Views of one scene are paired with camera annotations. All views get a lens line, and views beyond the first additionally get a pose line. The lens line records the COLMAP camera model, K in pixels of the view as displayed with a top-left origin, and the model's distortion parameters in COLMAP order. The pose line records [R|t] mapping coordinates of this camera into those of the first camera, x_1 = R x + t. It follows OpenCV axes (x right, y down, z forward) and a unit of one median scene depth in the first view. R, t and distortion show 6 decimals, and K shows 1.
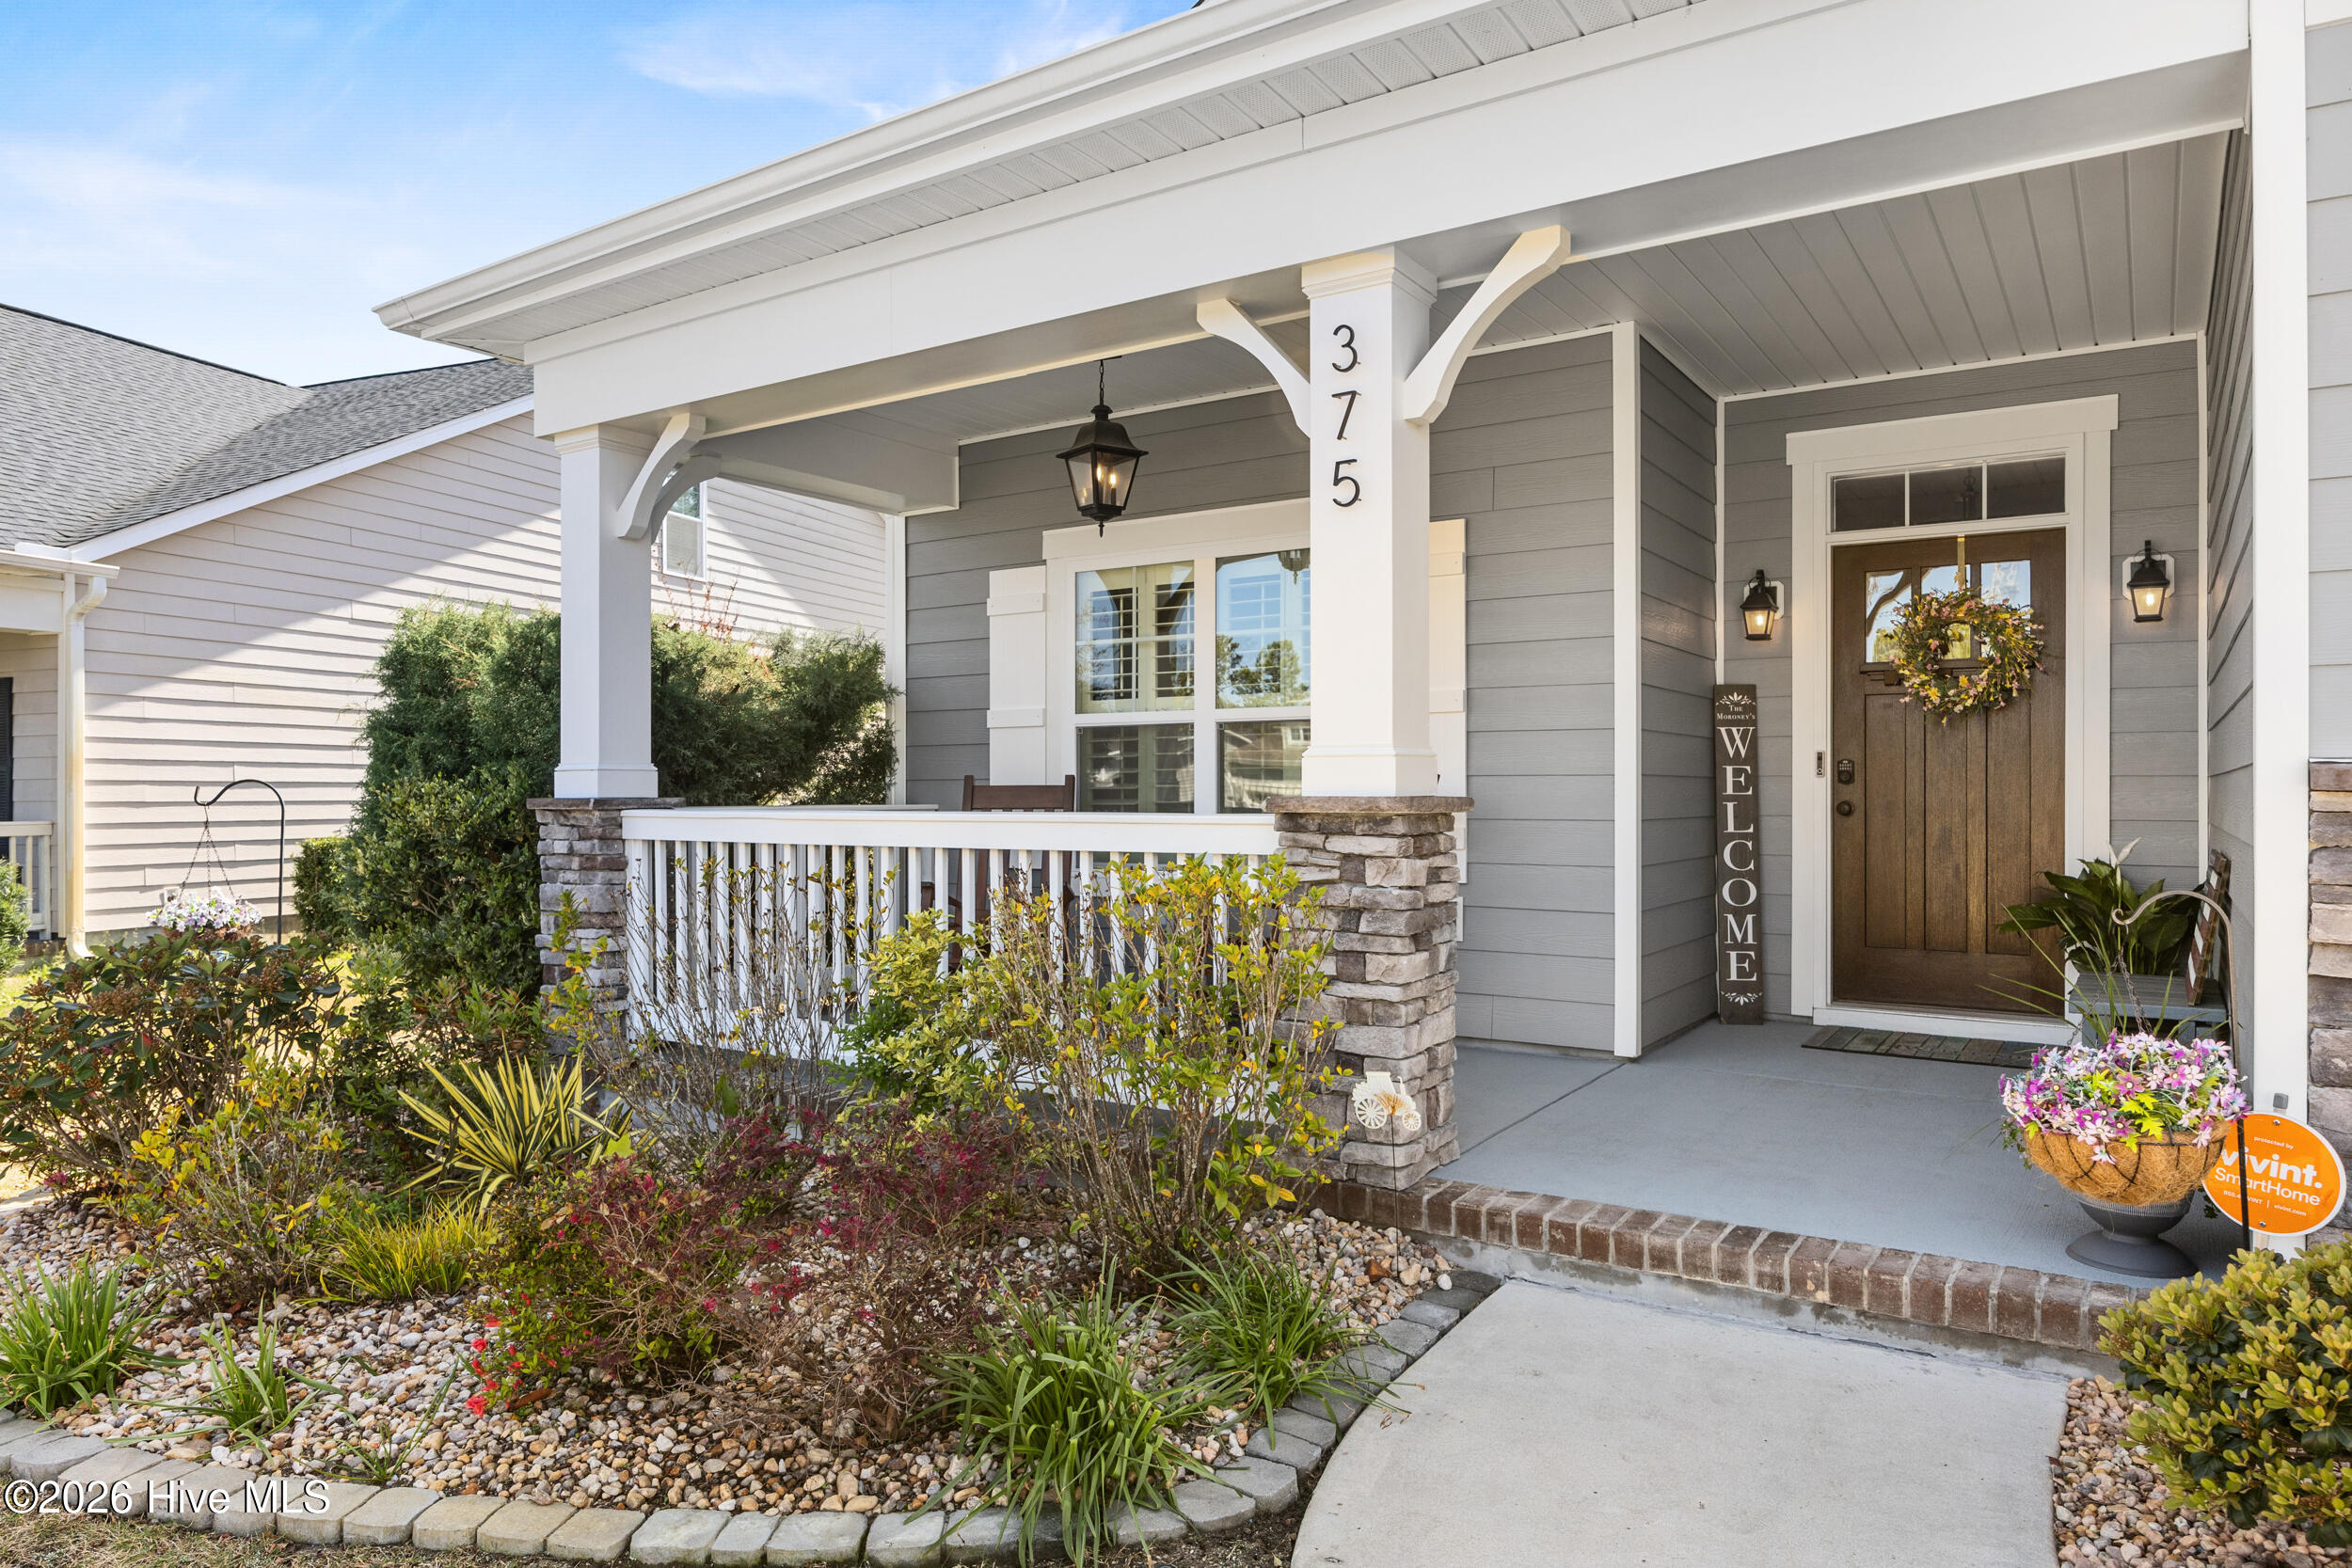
lens RADIAL K [[1497.0, 0, 1171.8], [0, 1497.0, 792.8], [0, 0, 1]] dist [0.000722, -0.001281]
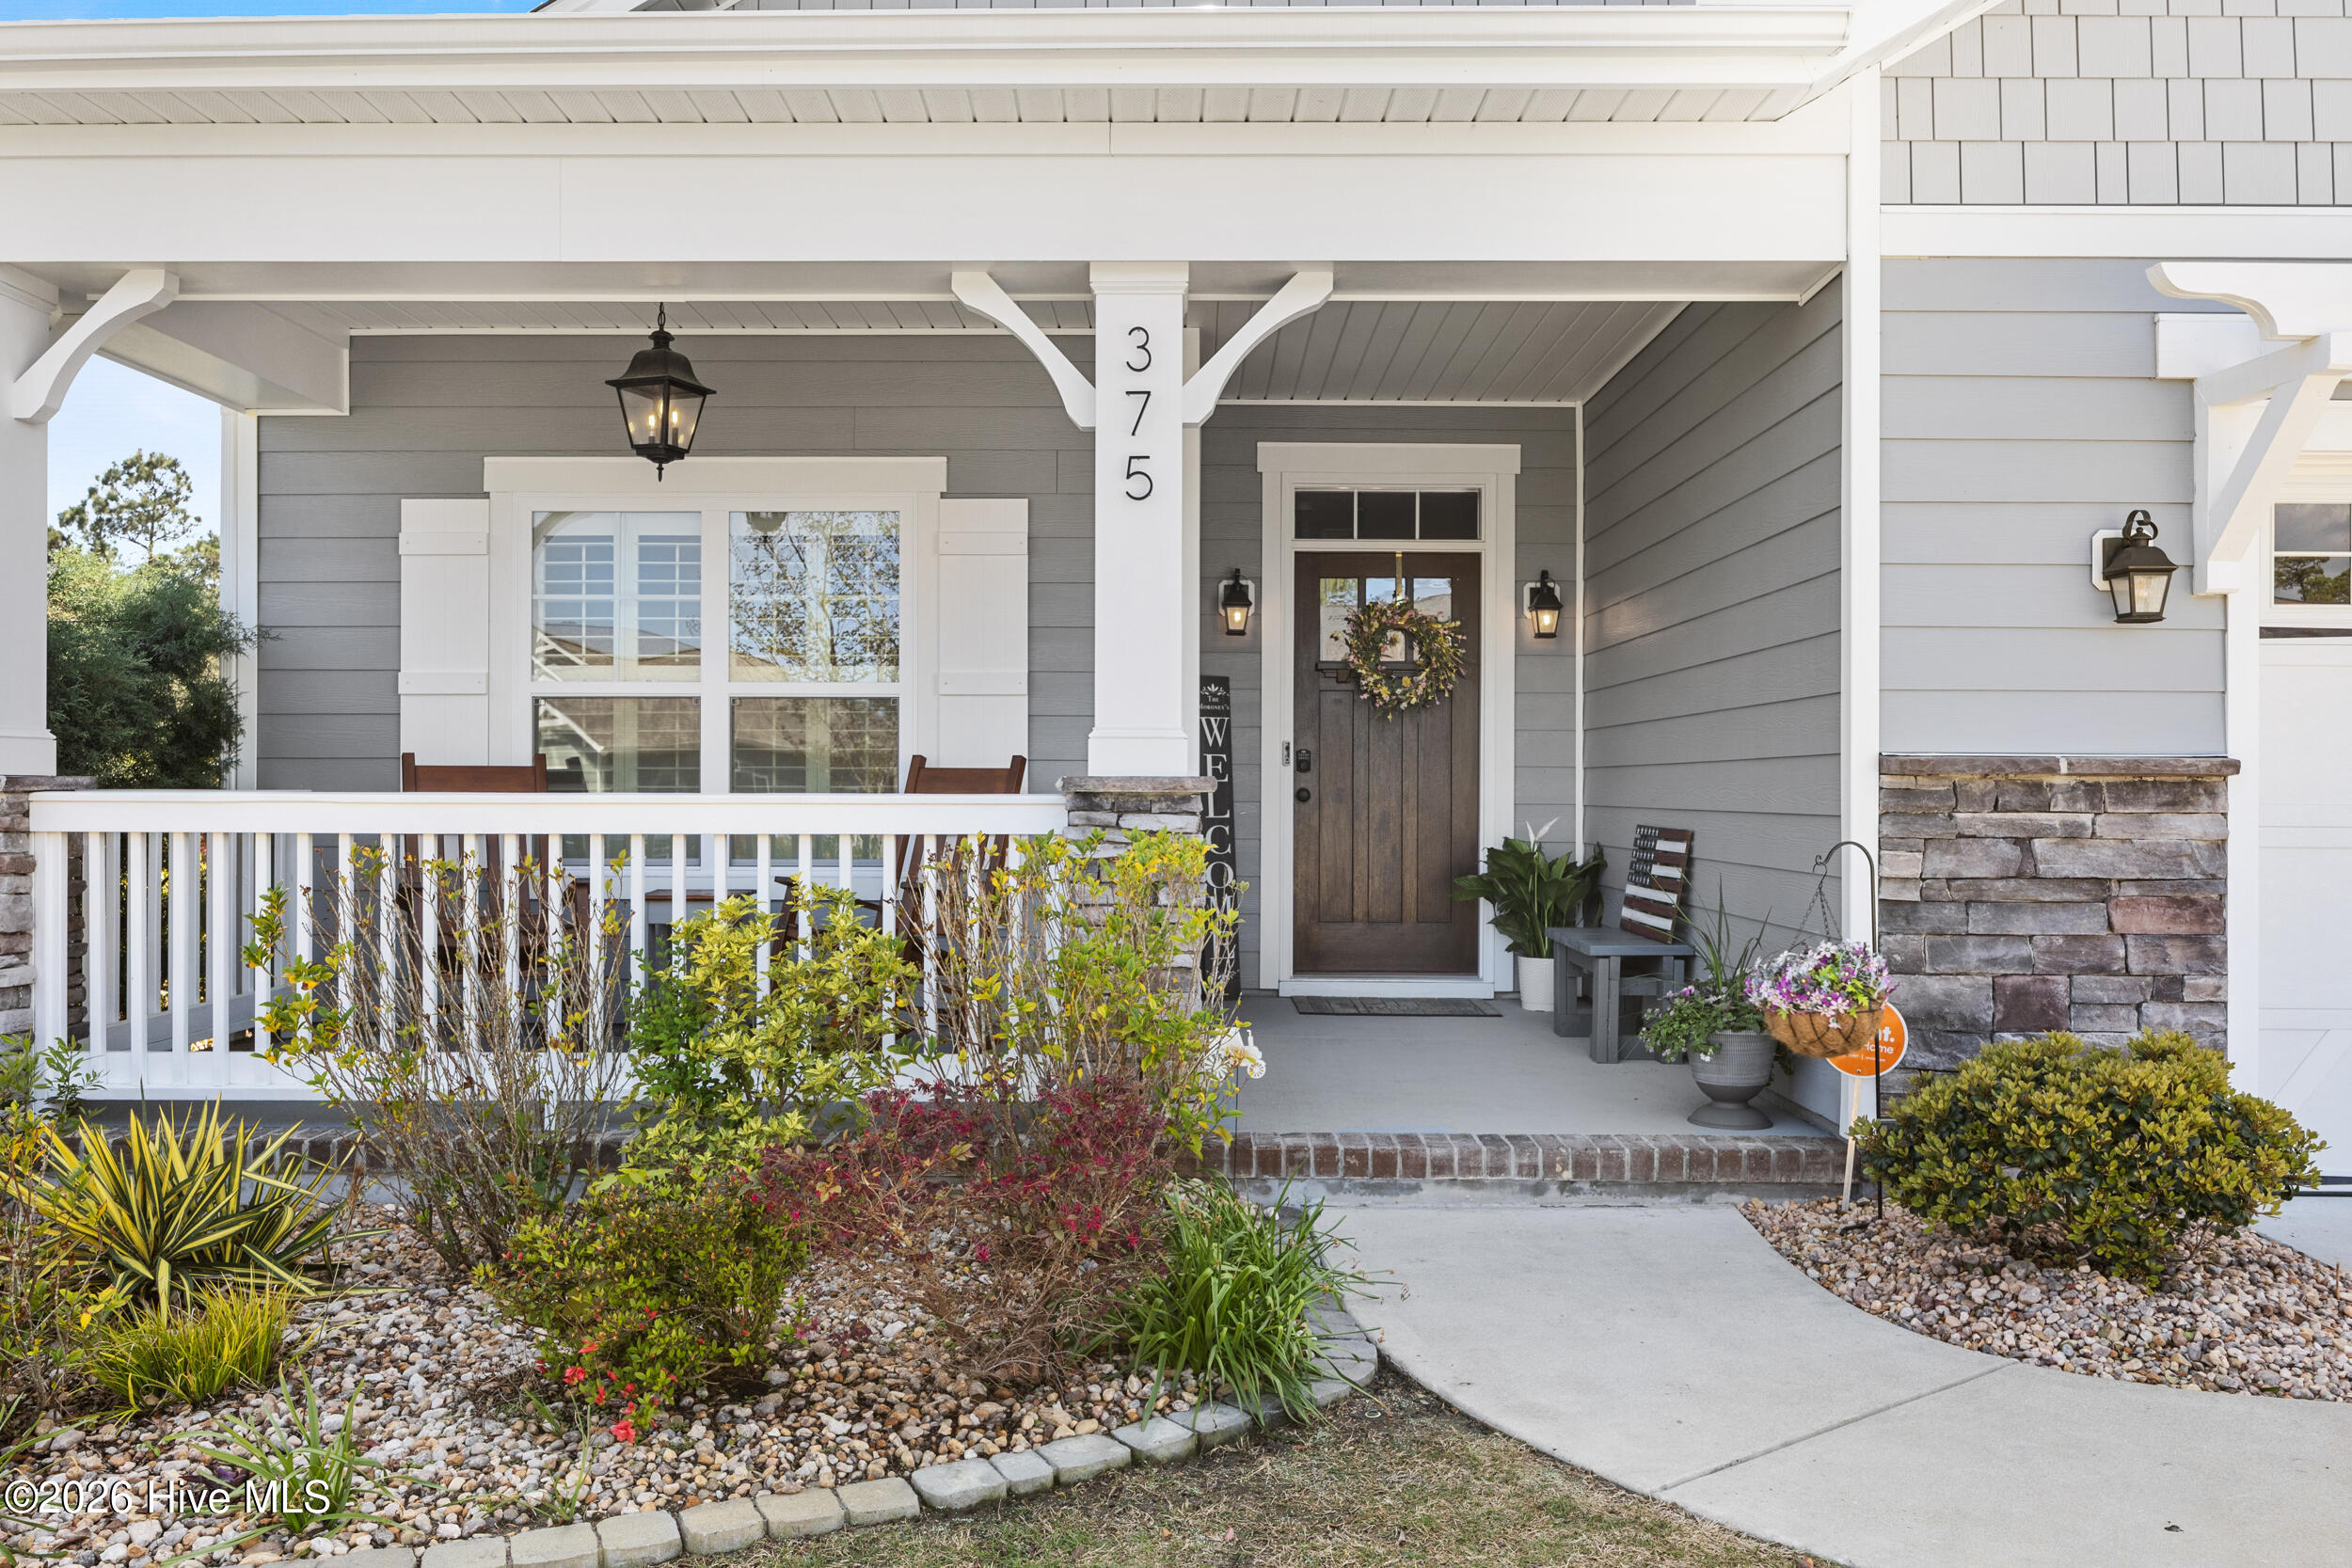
lens RADIAL K [[1828.8, 0, 1176.0], [0, 1828.8, 784.0], [0, 0, 1]] dist [-0.005333, 0.001335]
pose [[0.834951, 0.004840, 0.550303, -0.560085], [-0.003730, 0.999988, -0.003136, 0.011366], [-0.550311, 0.000566, 0.834959, -0.082665]]
